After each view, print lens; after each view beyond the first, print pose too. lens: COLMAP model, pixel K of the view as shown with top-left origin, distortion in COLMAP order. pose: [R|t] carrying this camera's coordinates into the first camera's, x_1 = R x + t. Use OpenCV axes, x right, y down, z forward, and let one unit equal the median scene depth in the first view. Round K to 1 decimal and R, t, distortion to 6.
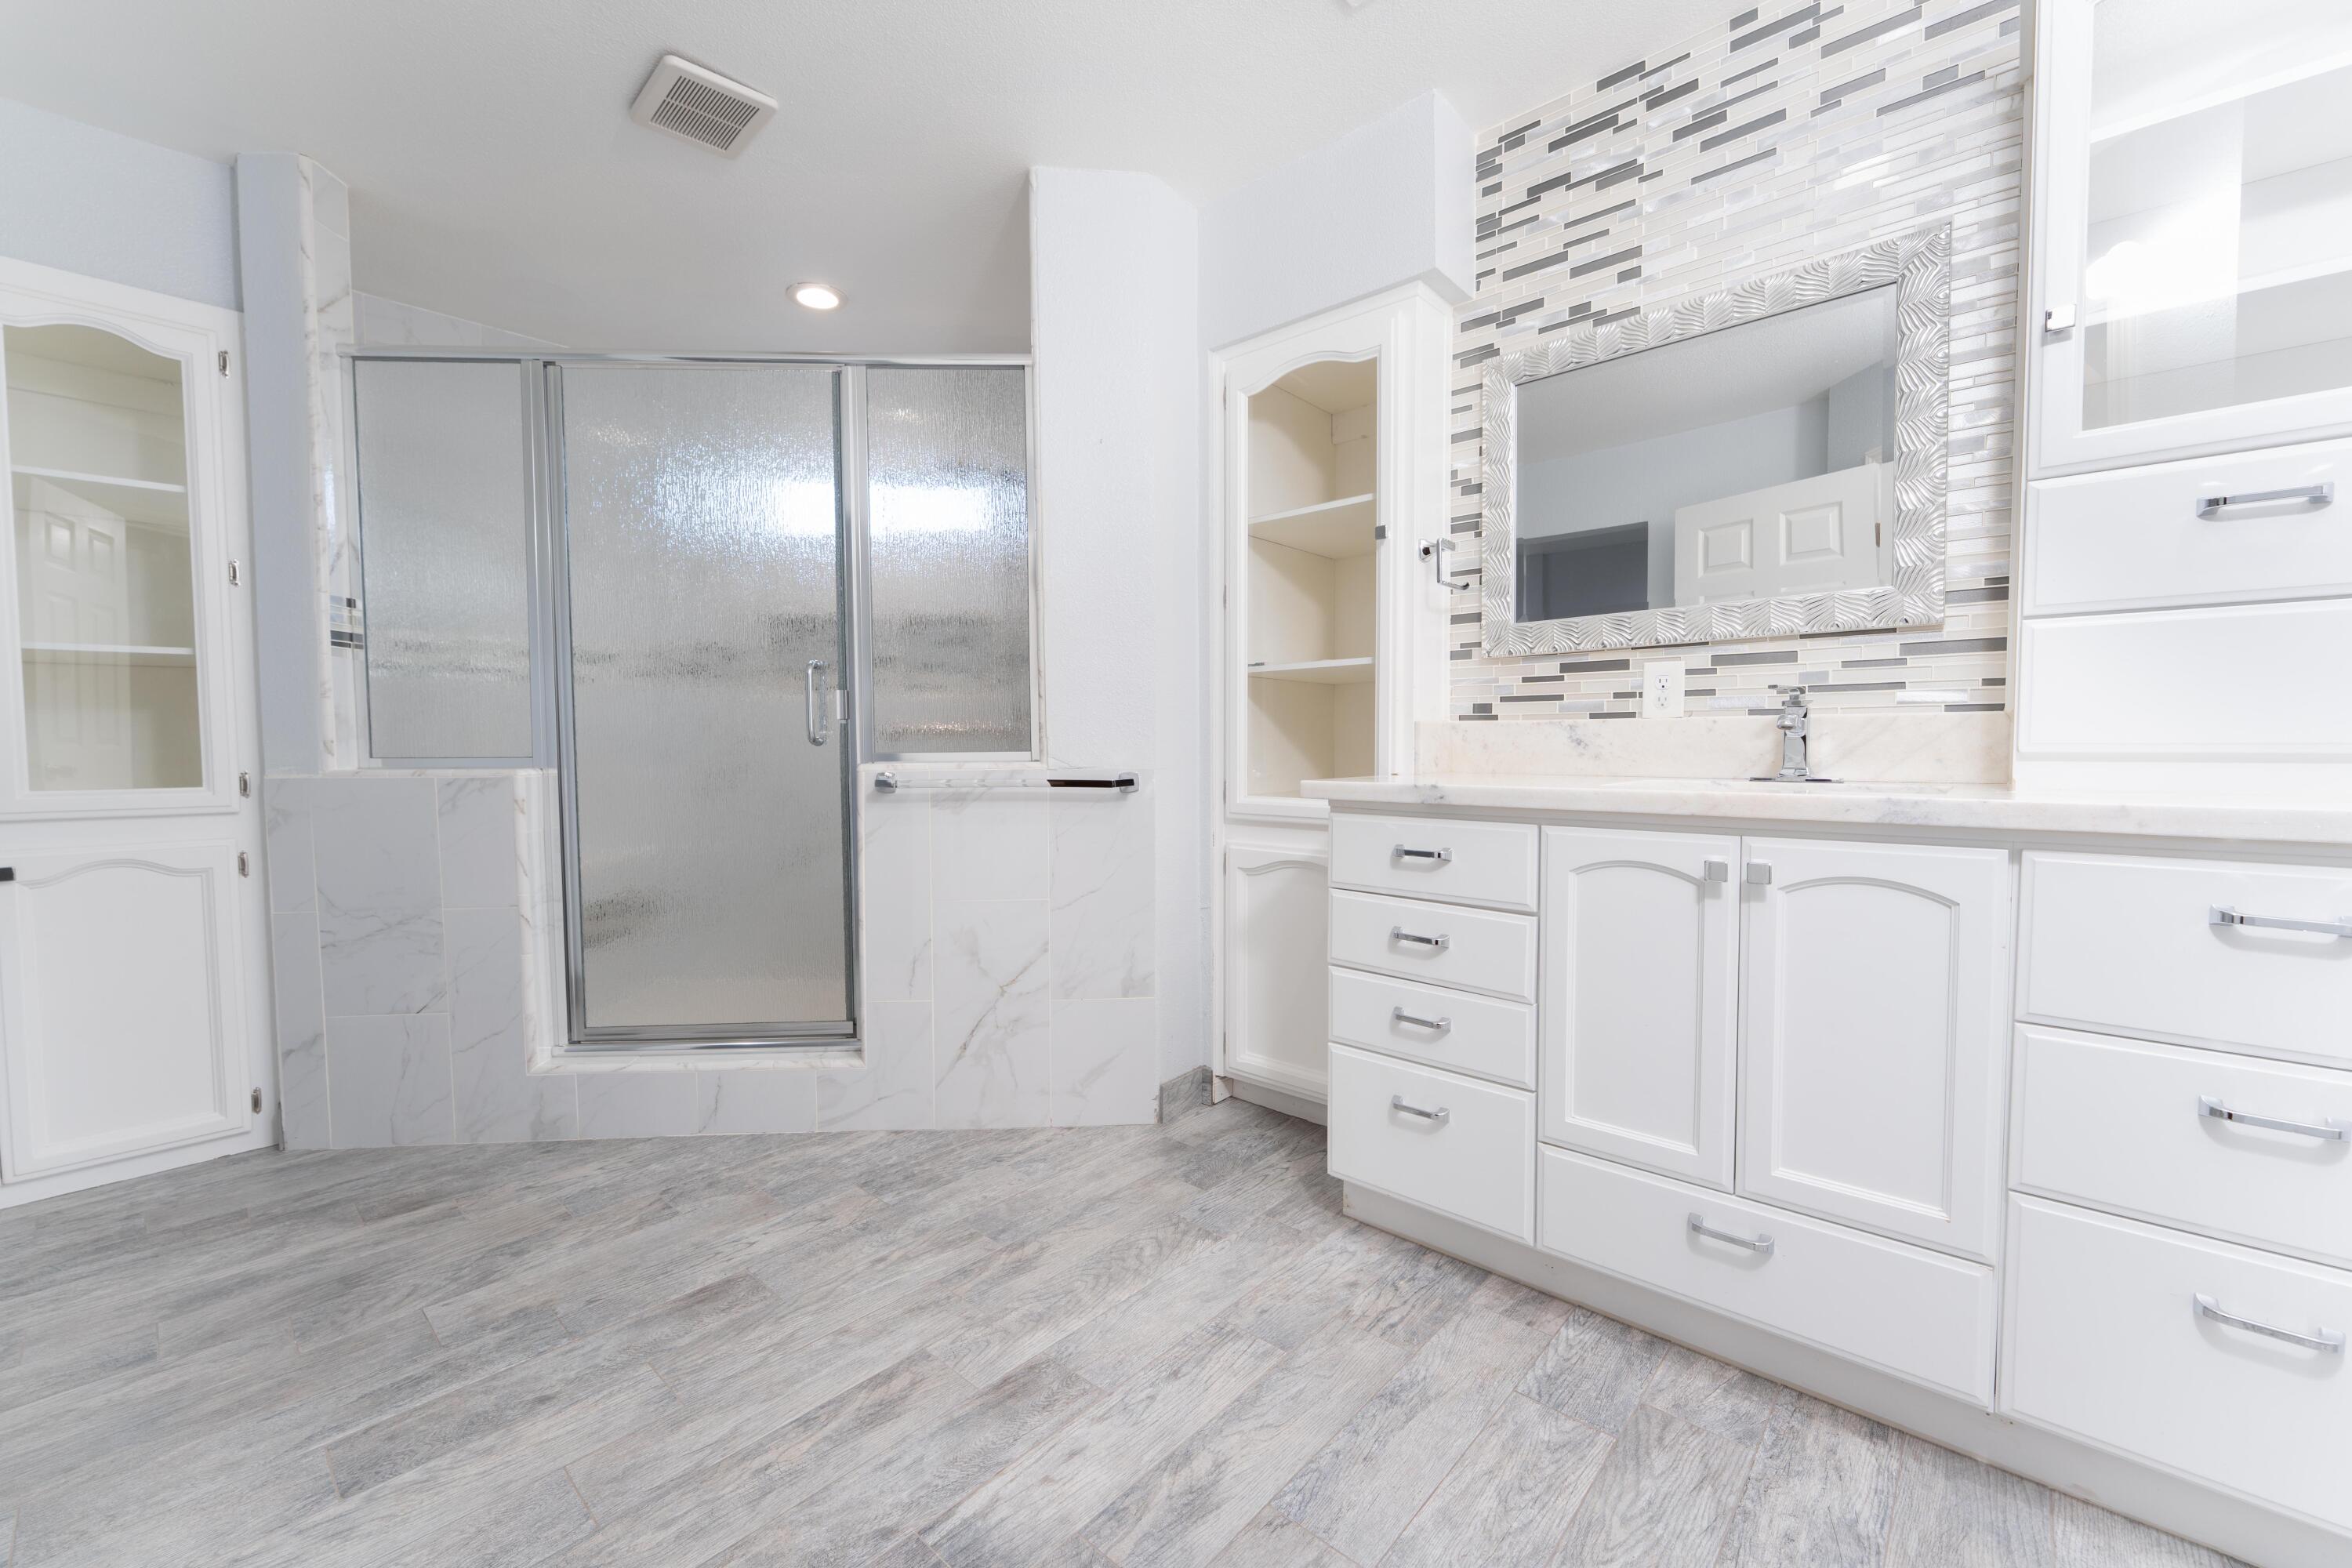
lens RADIAL K [[937.7, 0, 1158.3], [0, 937.7, 786.2], [0, 0, 1]] dist [-0.003247, -0.000304]
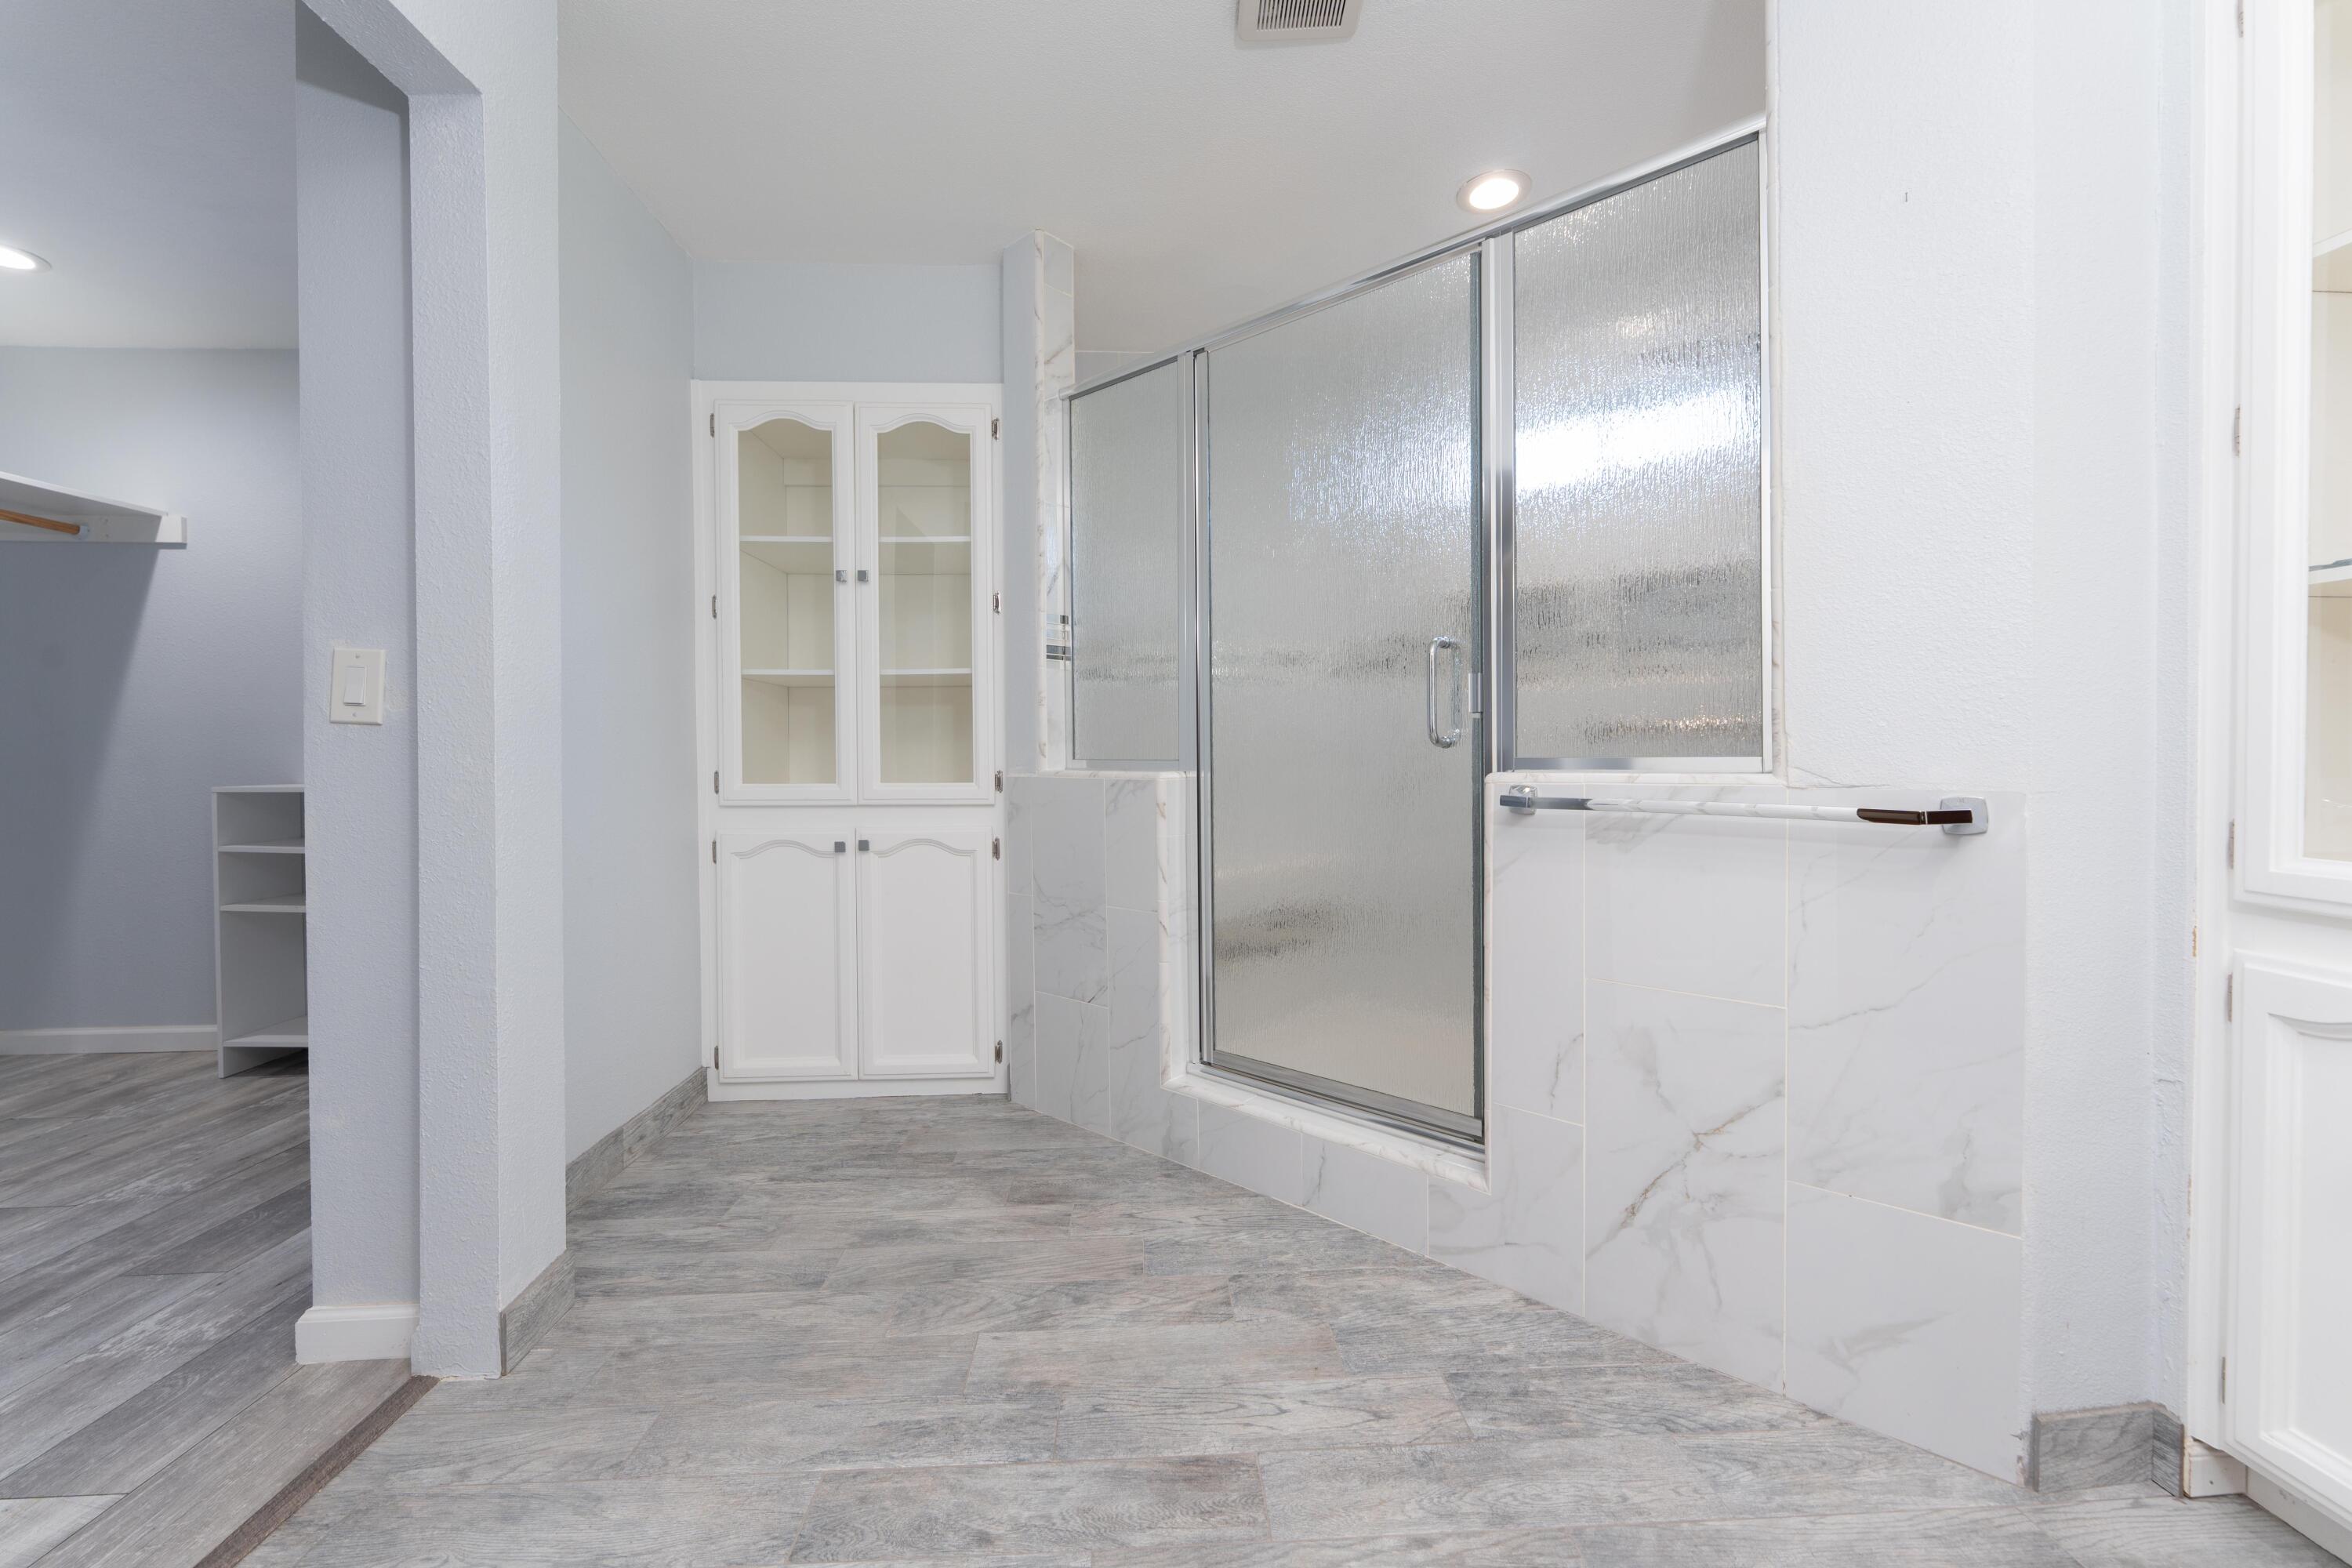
lens RADIAL K [[950.8, 0, 1187.3], [0, 950.8, 763.5], [0, 0, 1]] dist [-0.003264, 0.000016]
pose [[0.714972, 0.010625, -0.699072, 0.030128], [-0.029931, 0.999433, -0.015422, -0.012622], [0.698512, 0.031950, 0.714885, 0.309031]]
